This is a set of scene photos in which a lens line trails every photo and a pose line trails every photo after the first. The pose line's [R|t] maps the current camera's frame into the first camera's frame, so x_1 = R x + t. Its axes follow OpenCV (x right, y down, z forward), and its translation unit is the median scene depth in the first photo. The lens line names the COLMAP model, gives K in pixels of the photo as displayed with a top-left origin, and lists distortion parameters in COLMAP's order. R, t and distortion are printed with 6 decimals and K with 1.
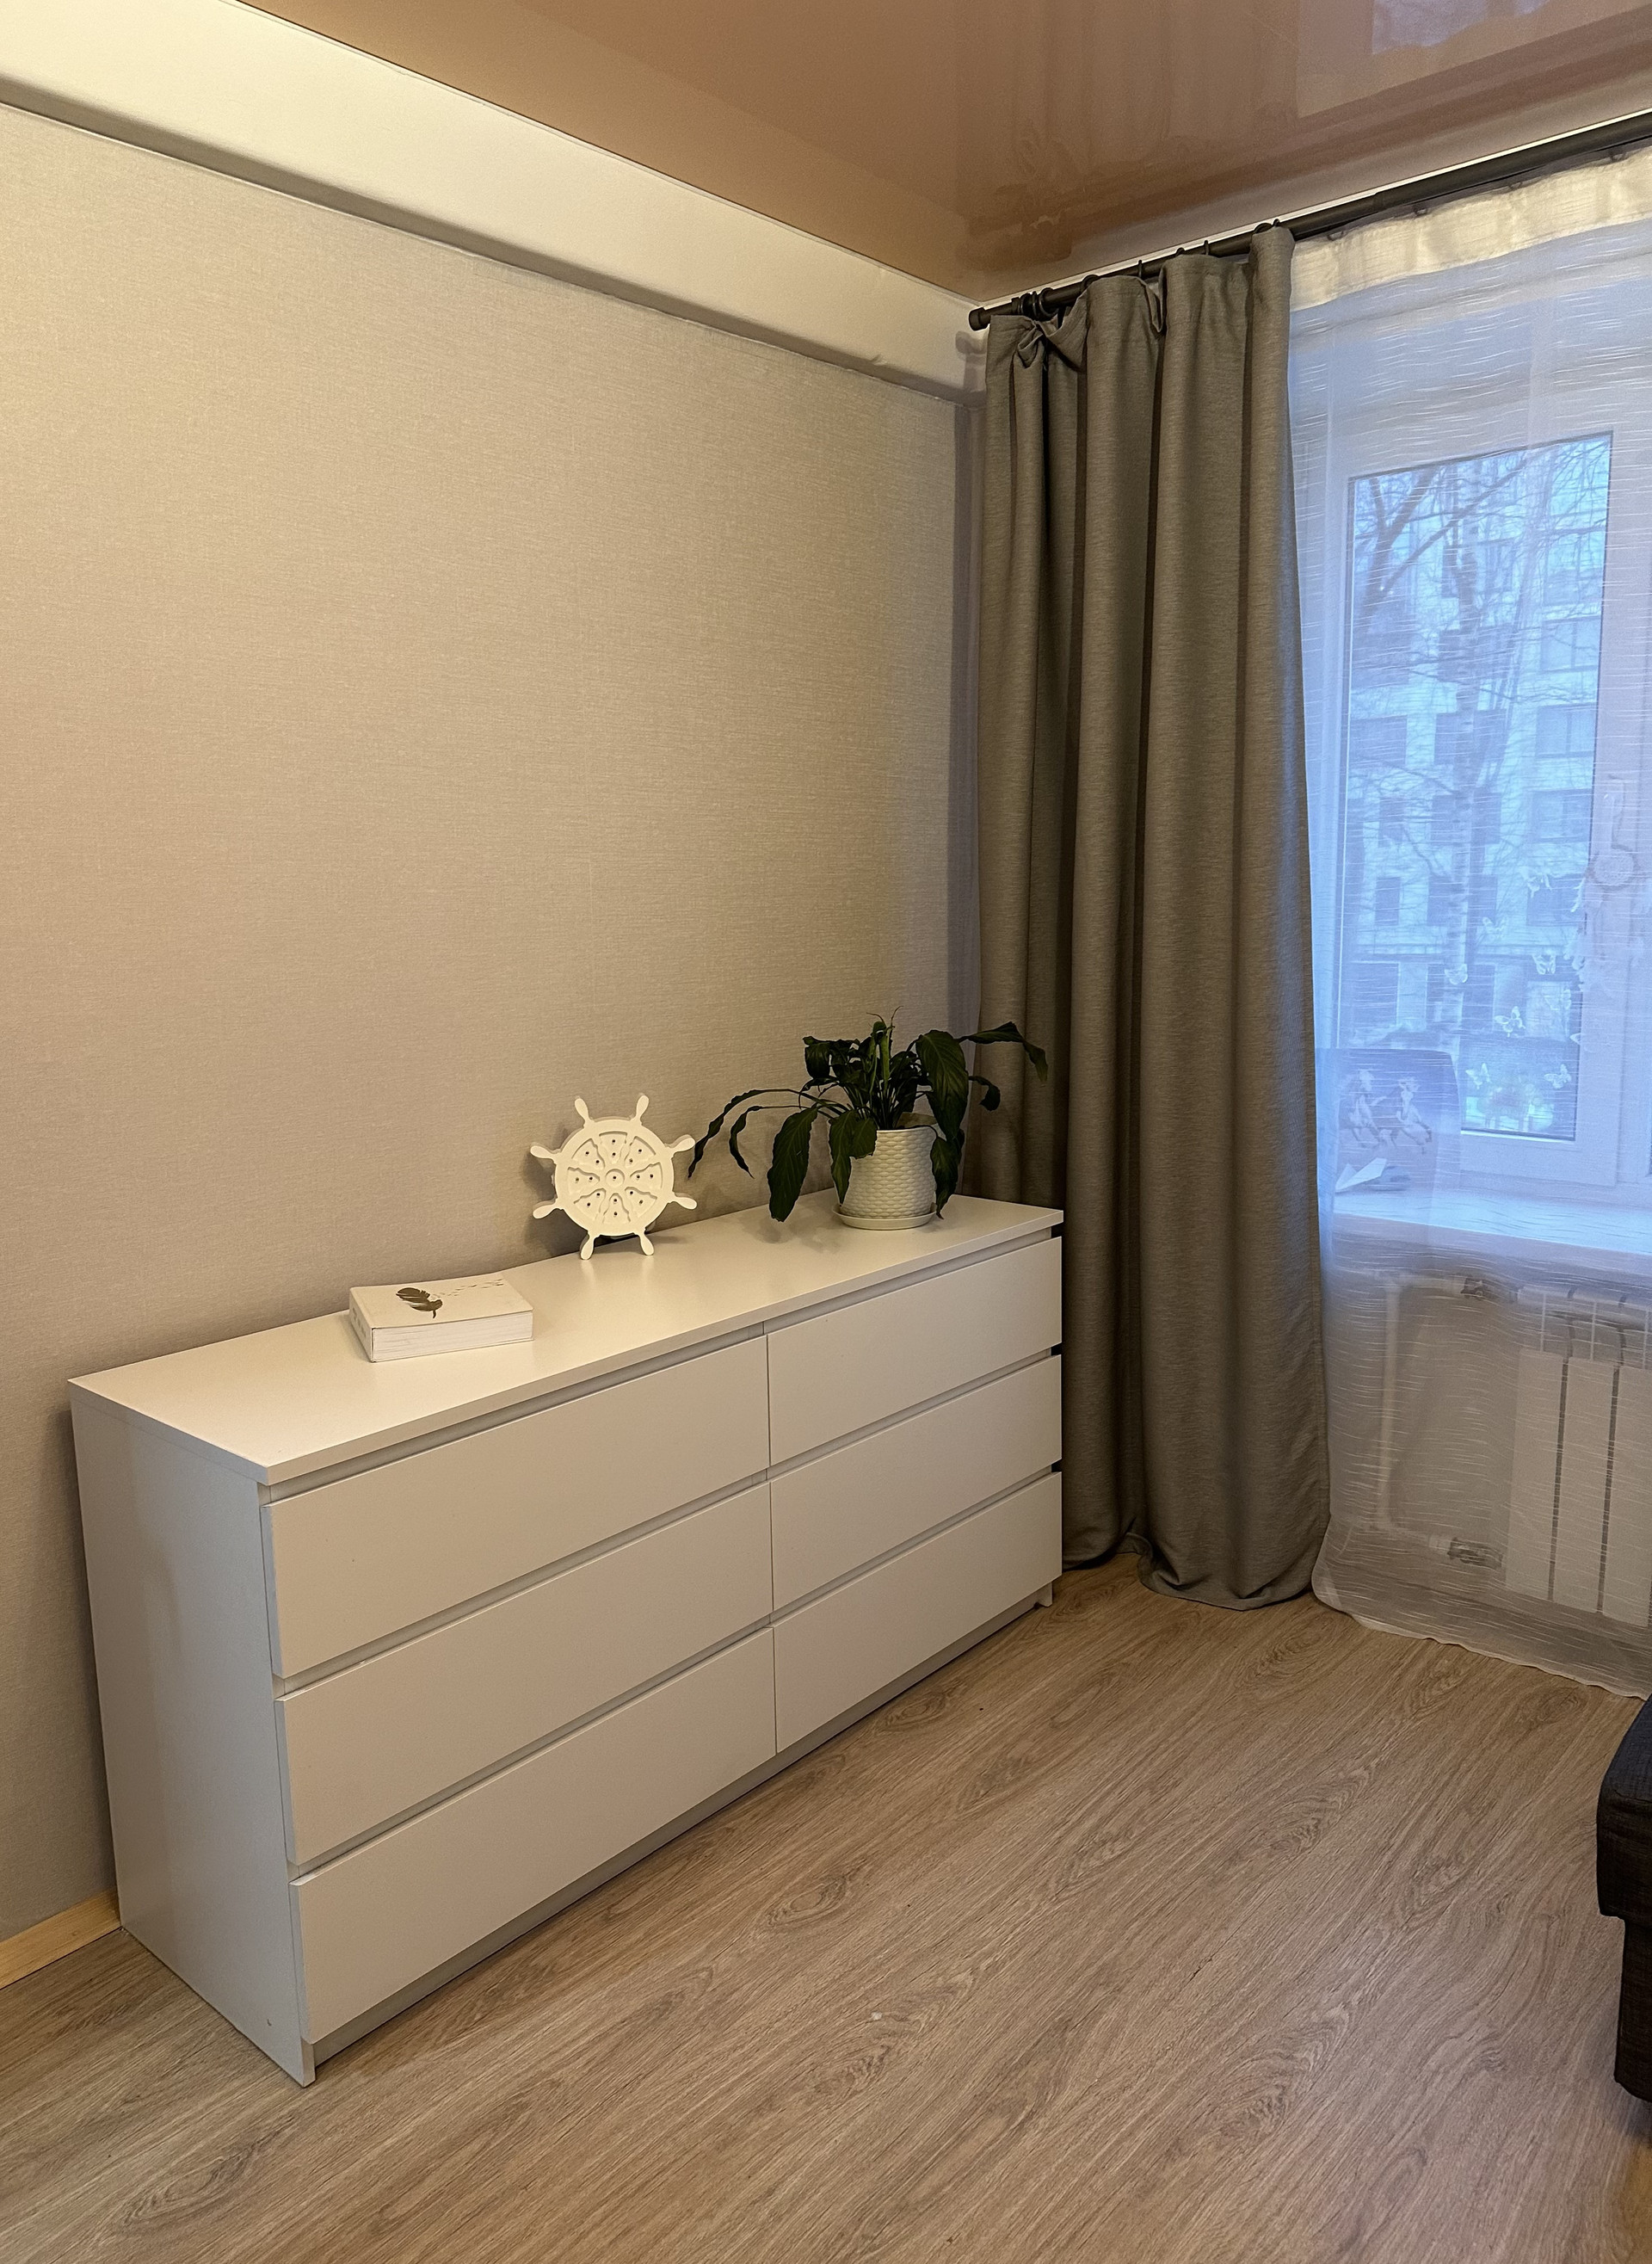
lens RADIAL K [[1623.3, 0, 804.8], [0, 1623.3, 1108.2], [0, 0, 1]] dist [-0.000887, 0.001053]
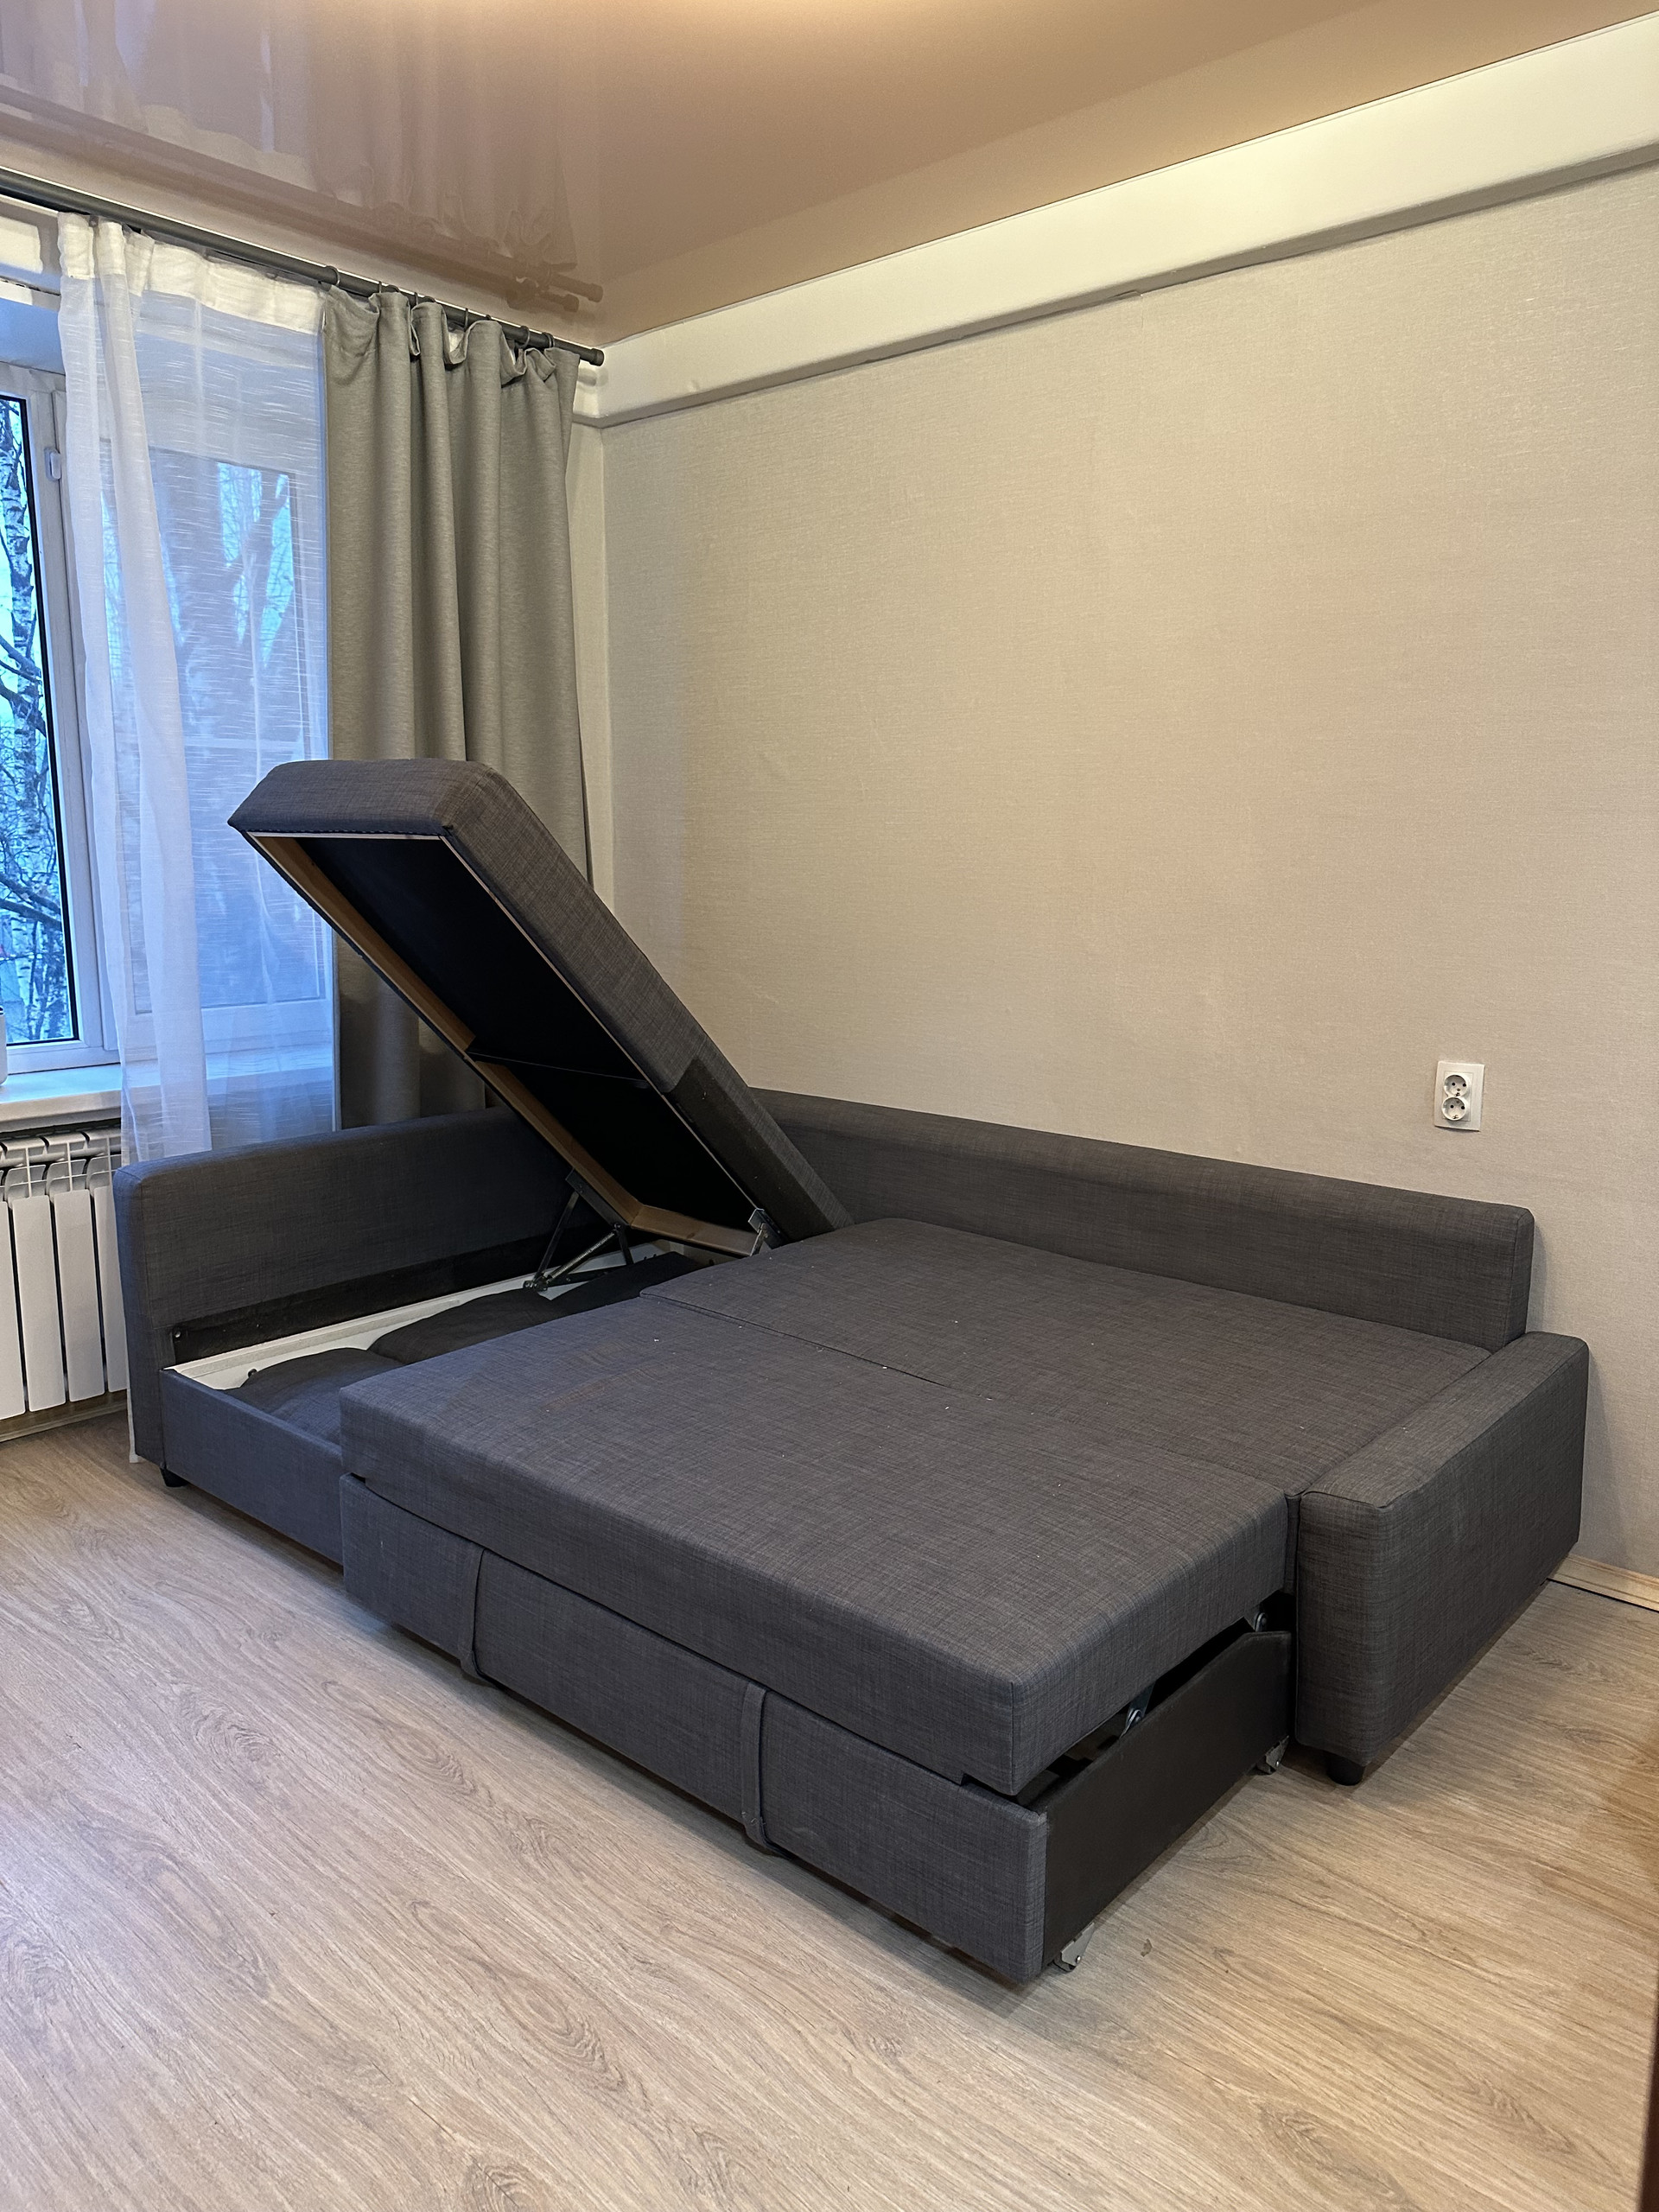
lens RADIAL K [[1547.7, 0, 828.8], [0, 1547.7, 1114.1], [0, 0, 1]] dist [0.036264, -0.033878]
pose [[-0.000402, -0.150932, 0.988544, -0.819013], [0.146204, 0.977913, 0.149368, 0.024814], [-0.989254, 0.144589, 0.021674, 0.439037]]
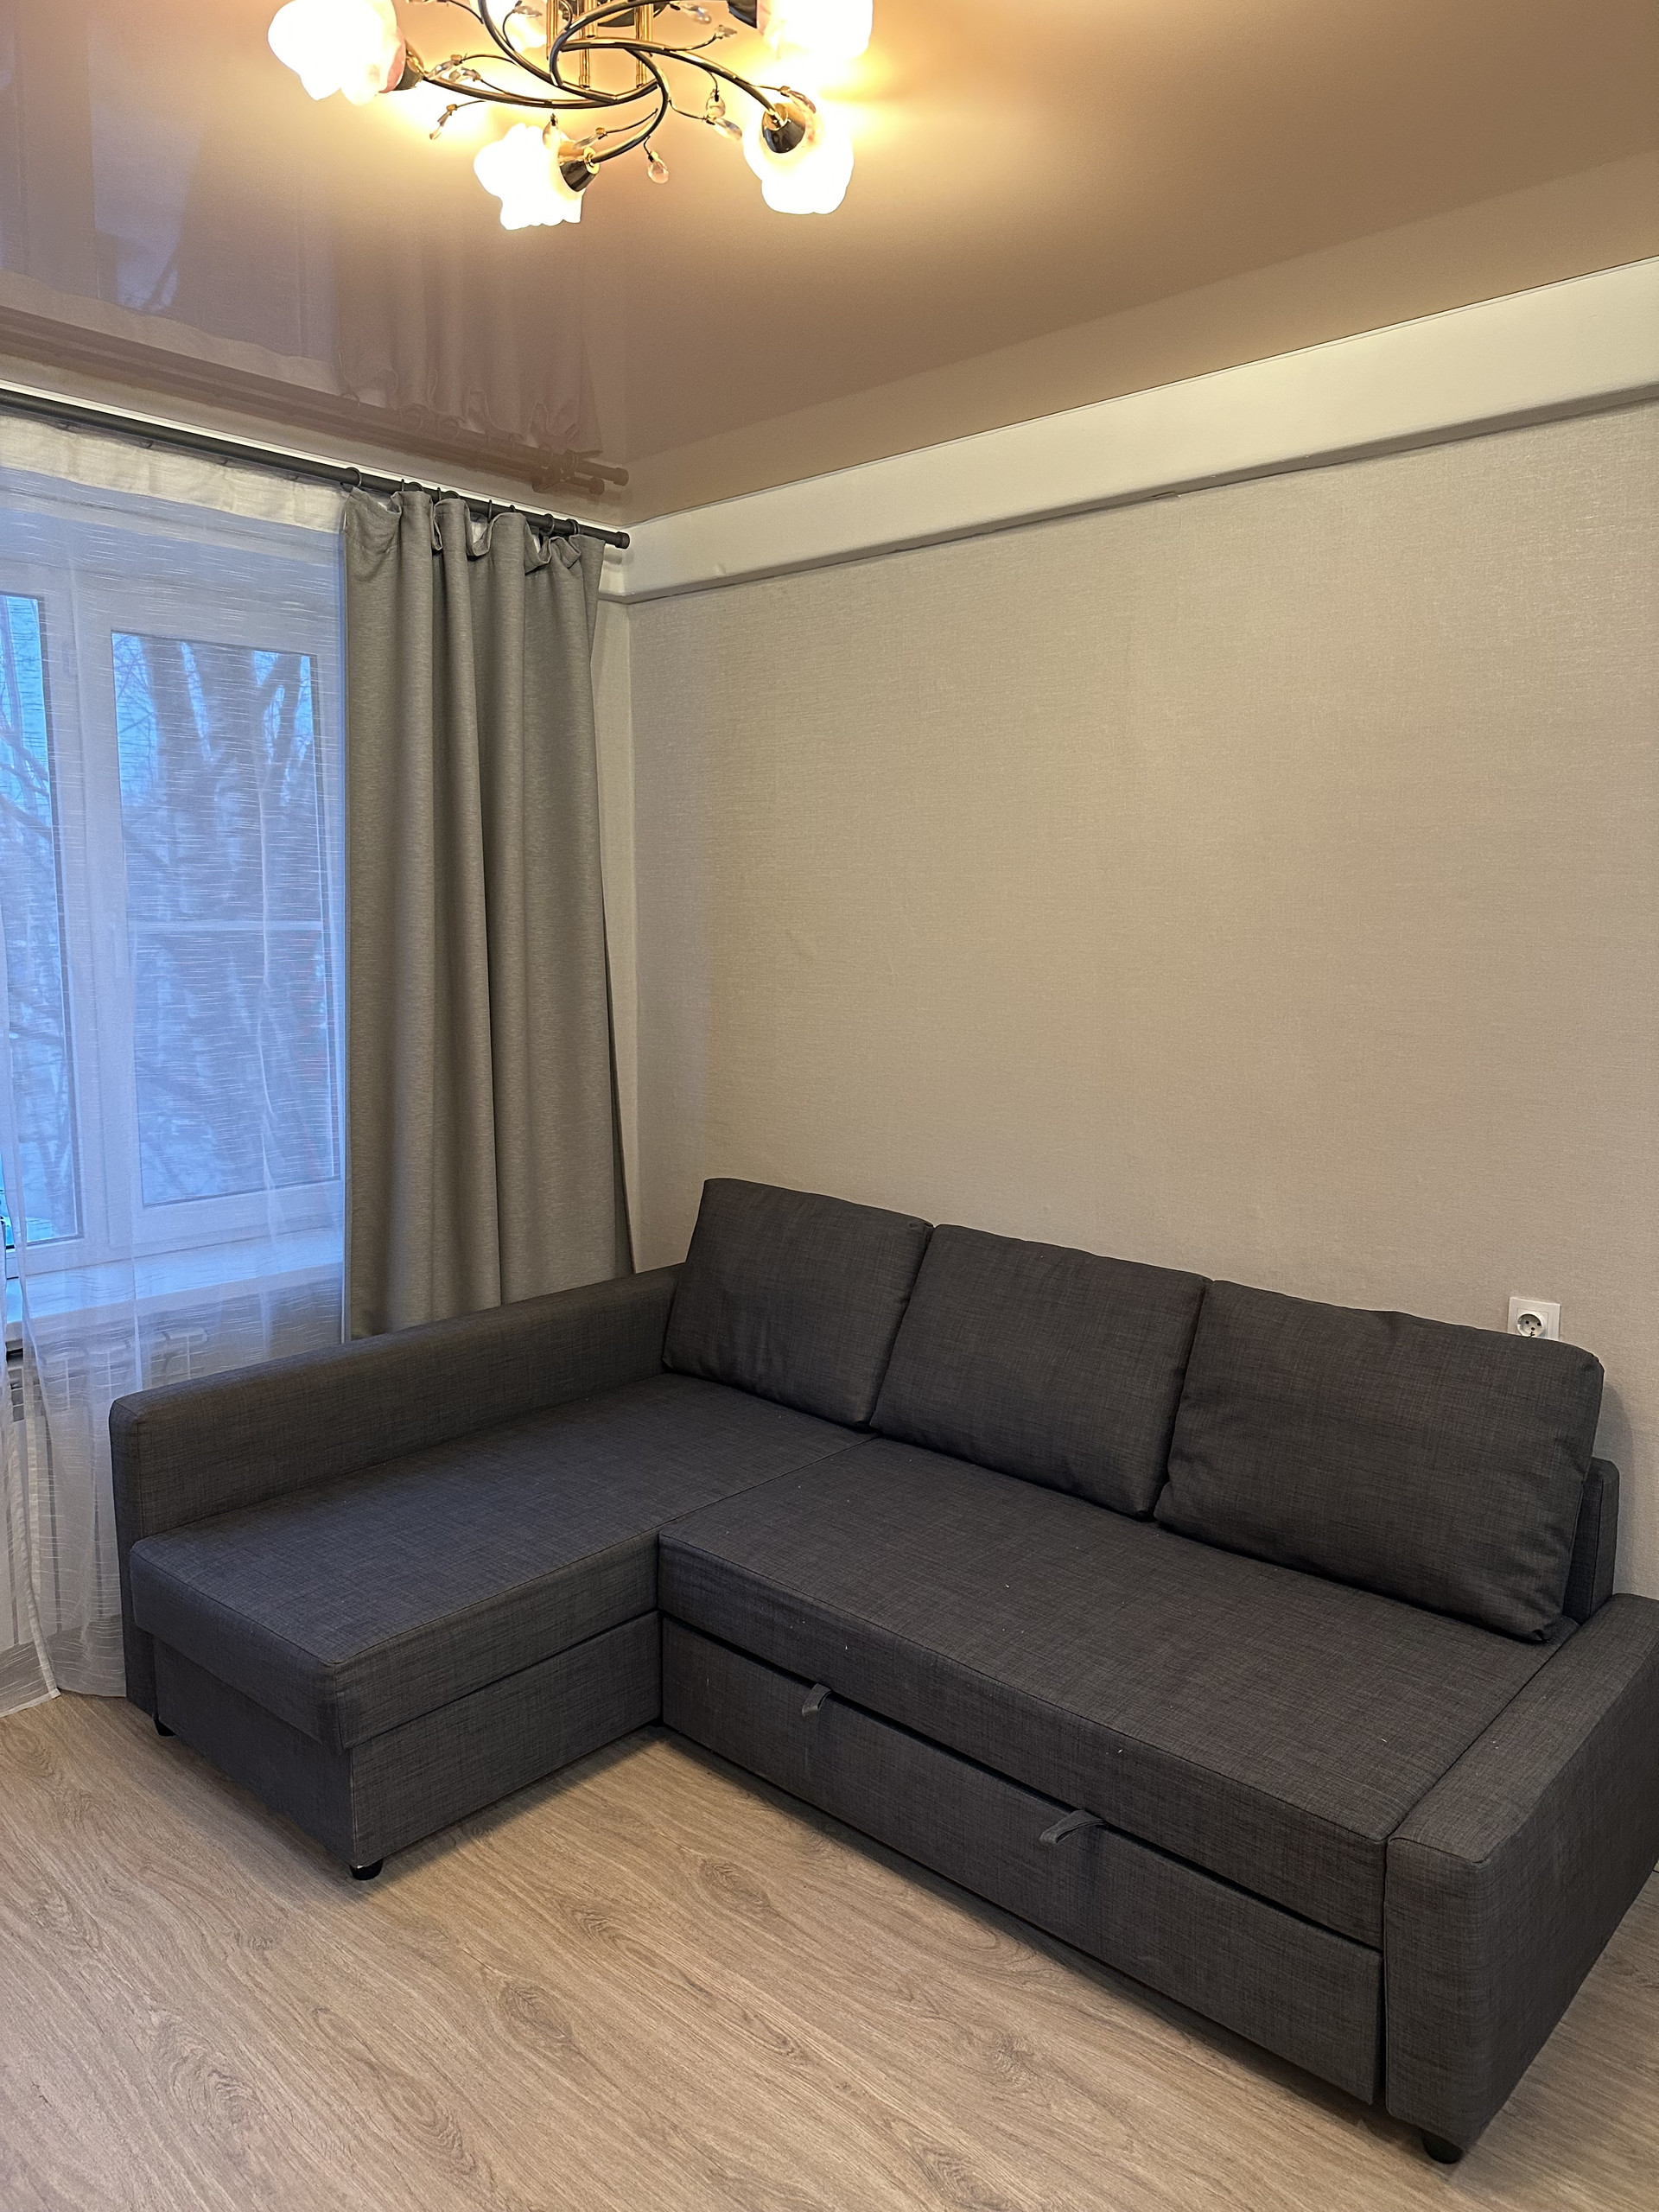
lens RADIAL K [[1547.7, 0, 832.3], [0, 1547.7, 1092.6], [0, 0, 1]] dist [0.036264, -0.033878]
pose [[0.014300, -0.097117, 0.995170, -0.725791], [0.150929, 0.984078, 0.093866, -0.118093], [-0.988441, 0.148858, 0.028730, 0.422246]]
